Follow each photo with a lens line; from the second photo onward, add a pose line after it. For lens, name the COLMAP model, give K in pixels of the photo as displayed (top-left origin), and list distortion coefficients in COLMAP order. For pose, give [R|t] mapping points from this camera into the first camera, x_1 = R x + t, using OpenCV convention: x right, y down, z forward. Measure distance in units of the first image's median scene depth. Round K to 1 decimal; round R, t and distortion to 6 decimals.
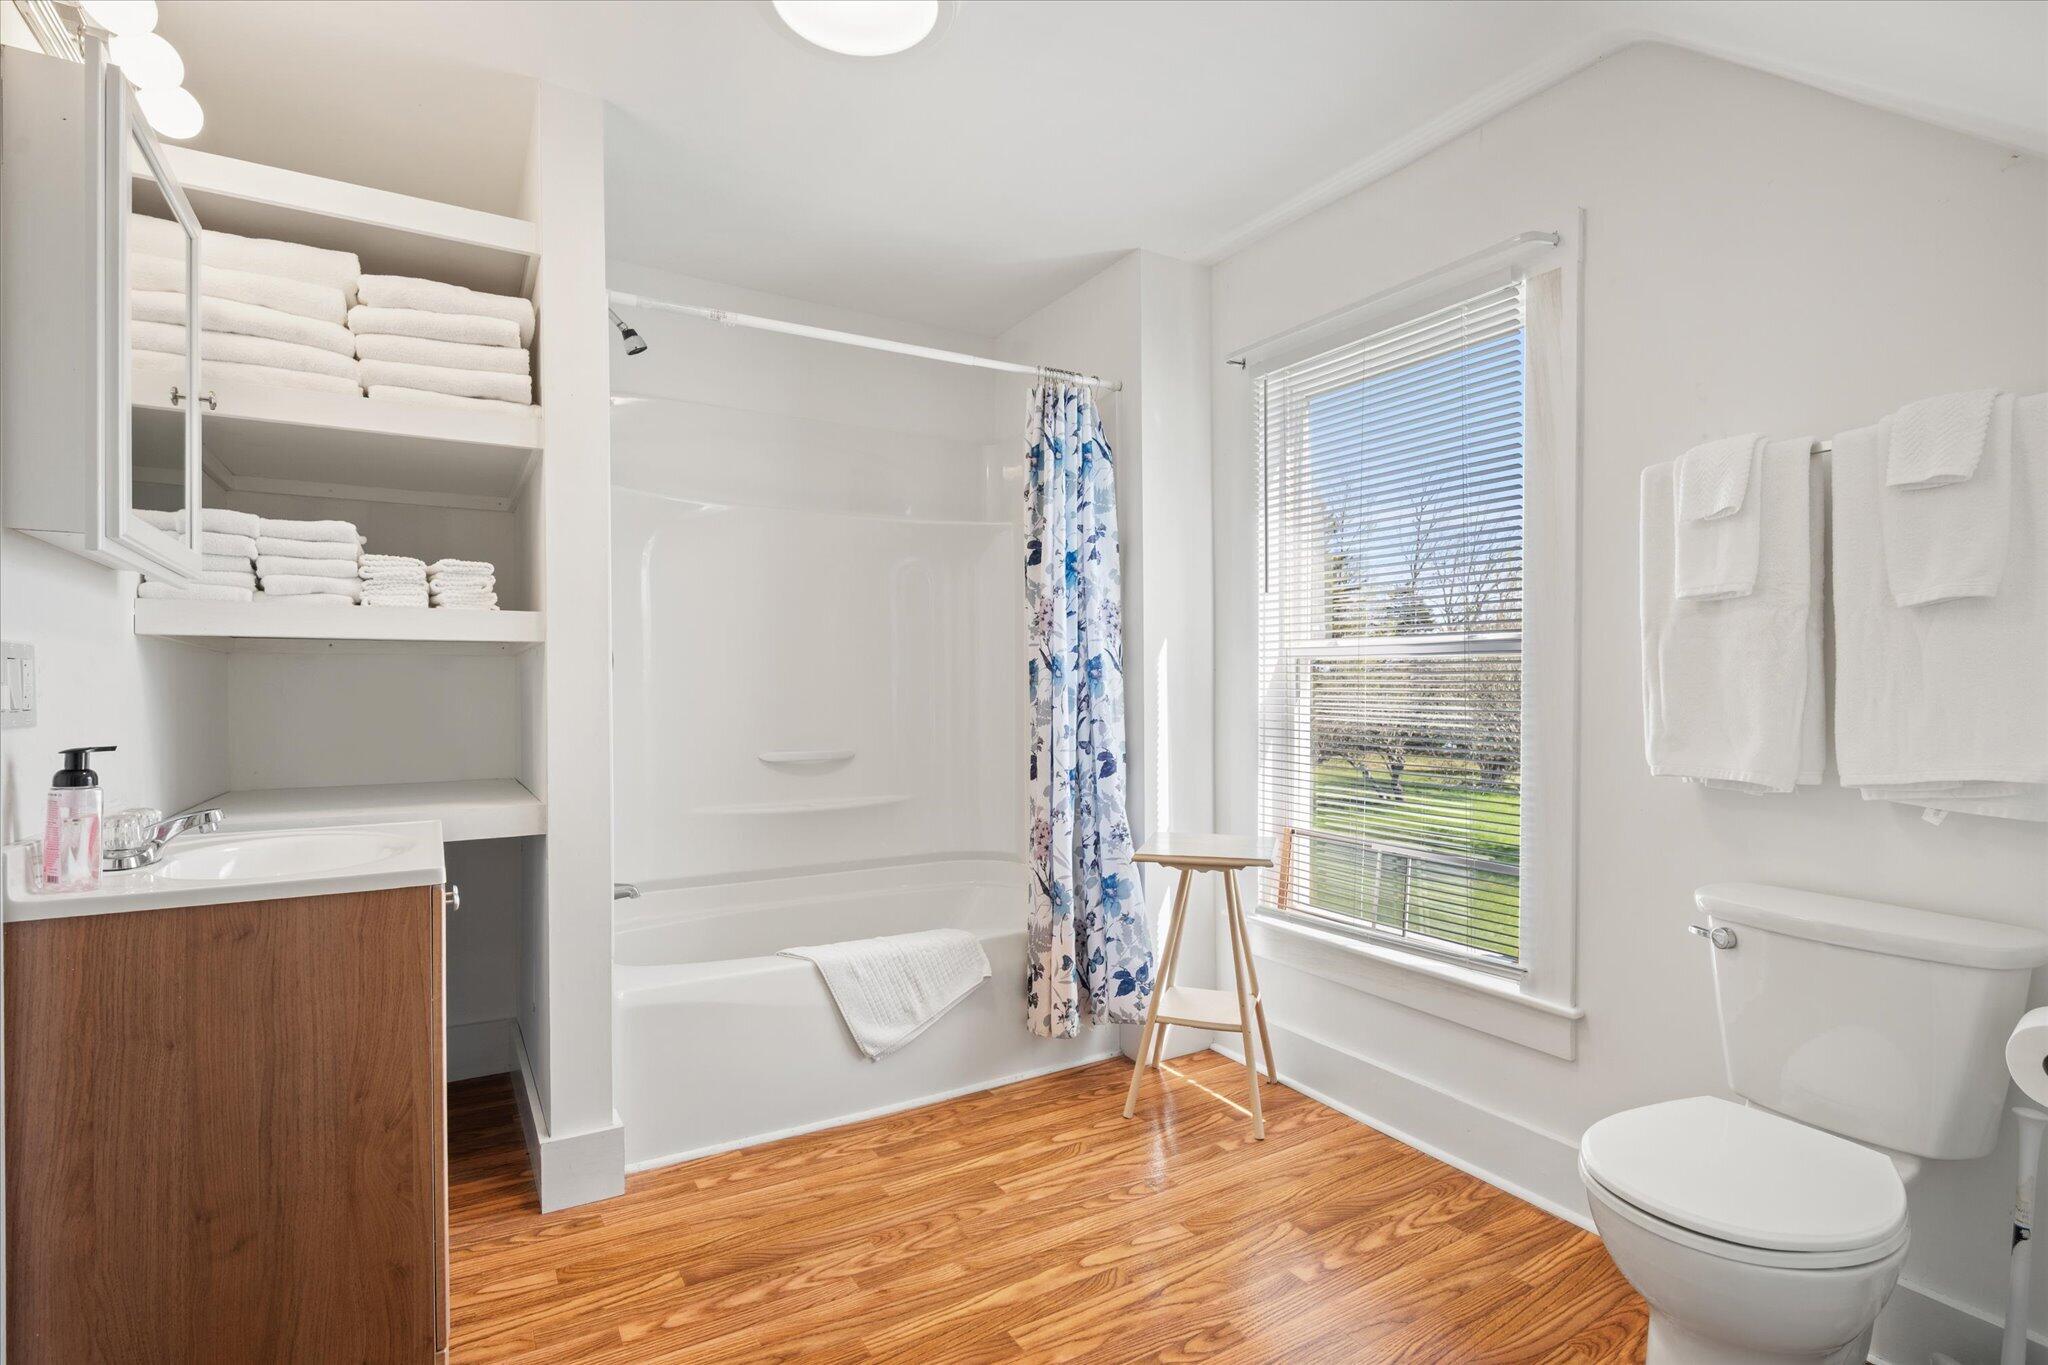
lens RADIAL K [[987.1, 0, 1026.7], [0, 987.1, 689.8], [0, 0, 1]] dist [-0.004035, -0.001068]
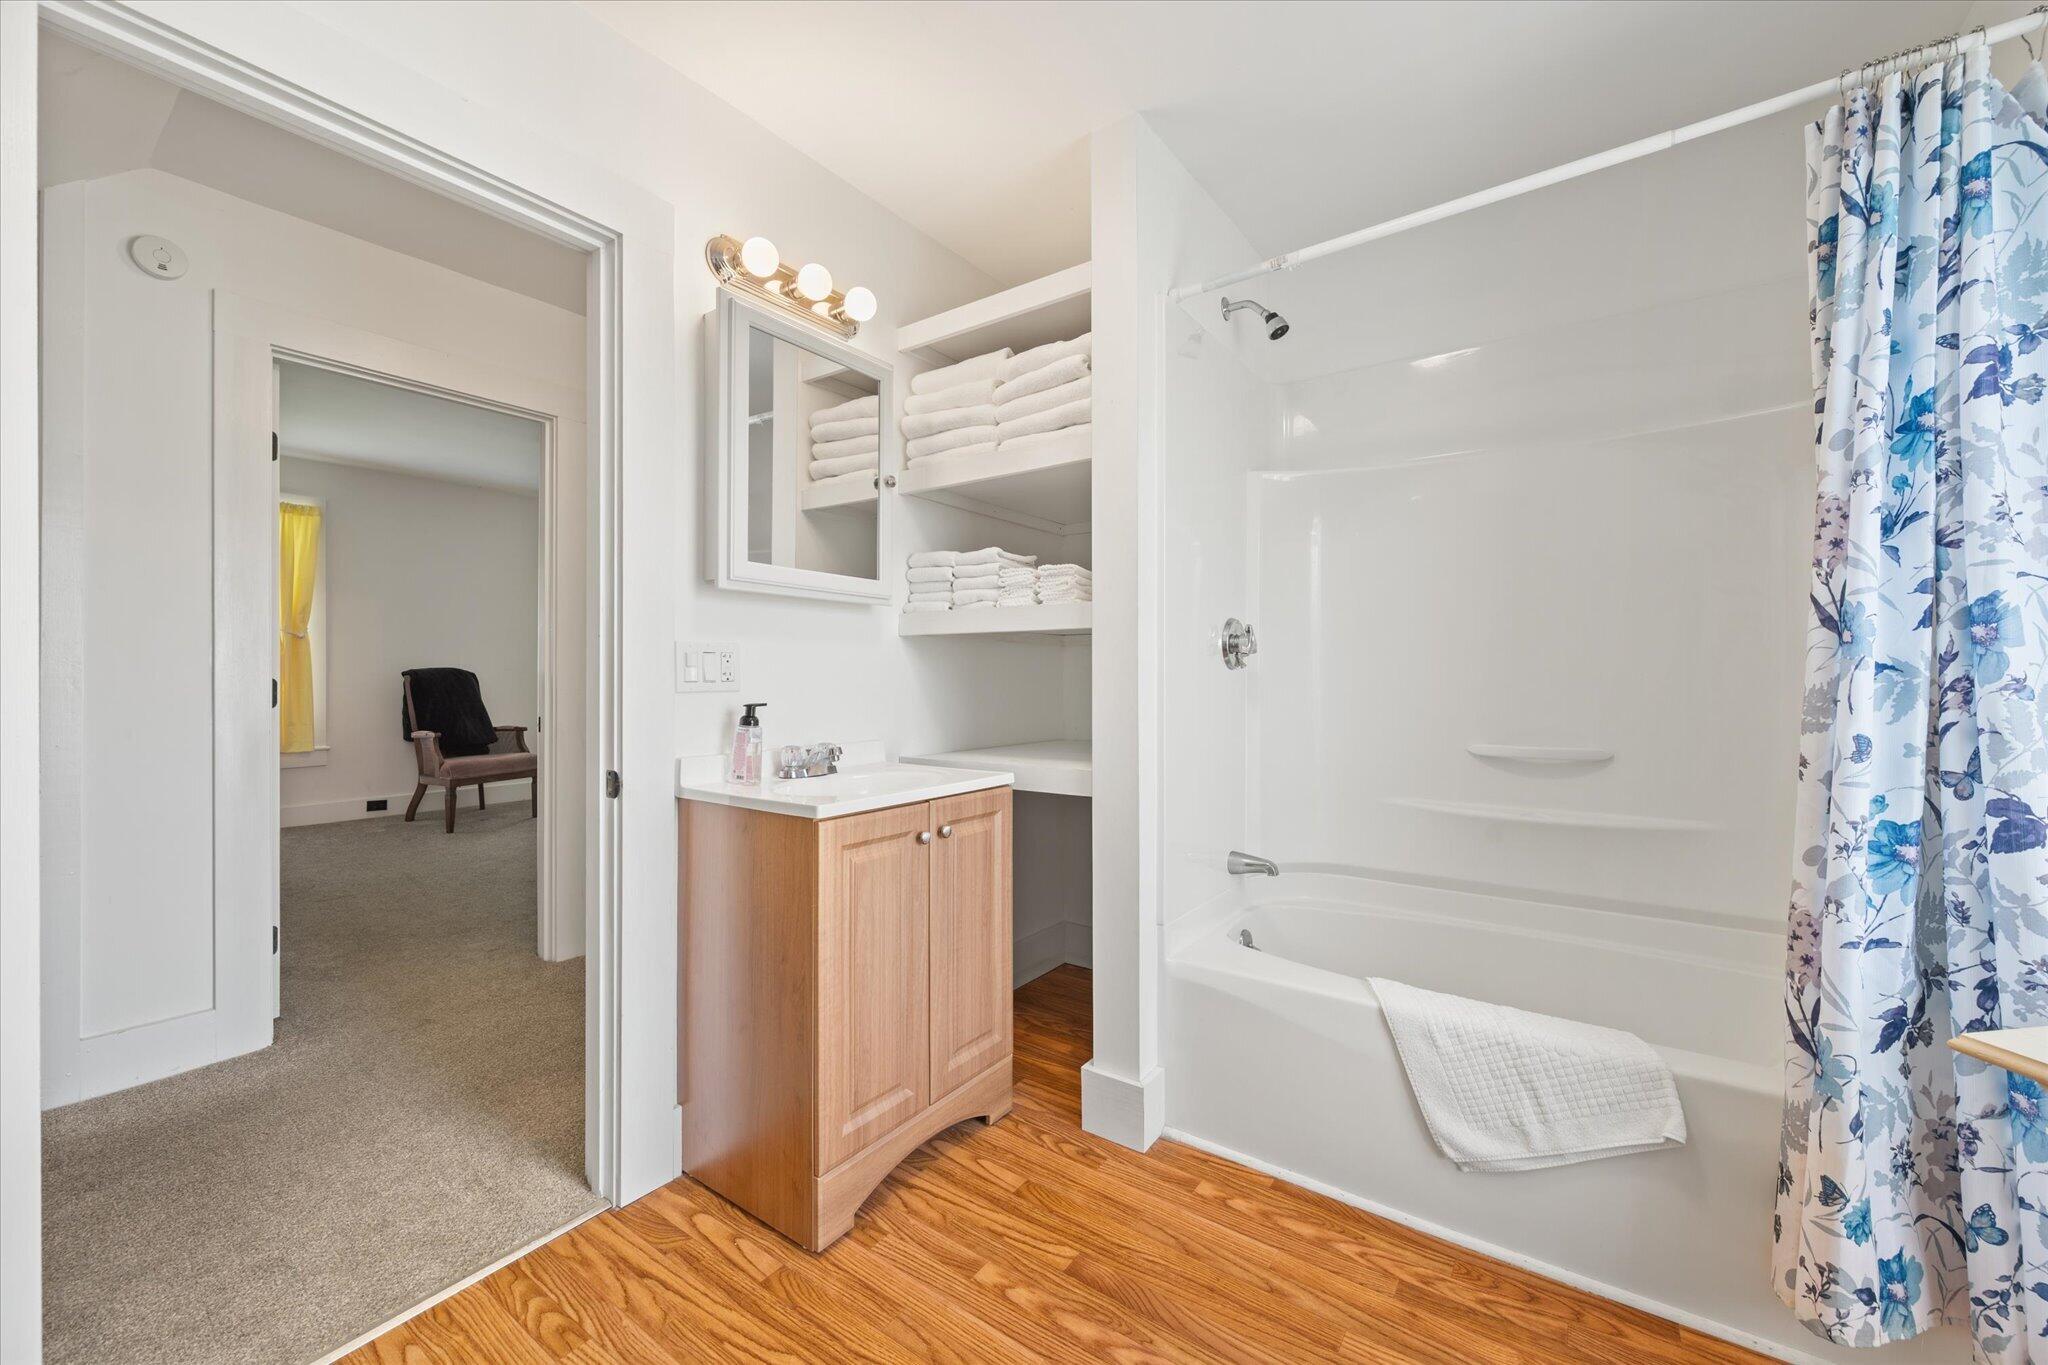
lens RADIAL K [[803.8, 0, 1024.8], [0, 803.8, 675.5], [0, 0, 1]] dist [-0.001296, -0.001361]
pose [[0.393648, 0.003958, -0.919253, 0.256776], [0.001105, 0.999988, 0.004779, 0.001938], [0.919261, -0.002897, 0.393639, 0.440589]]
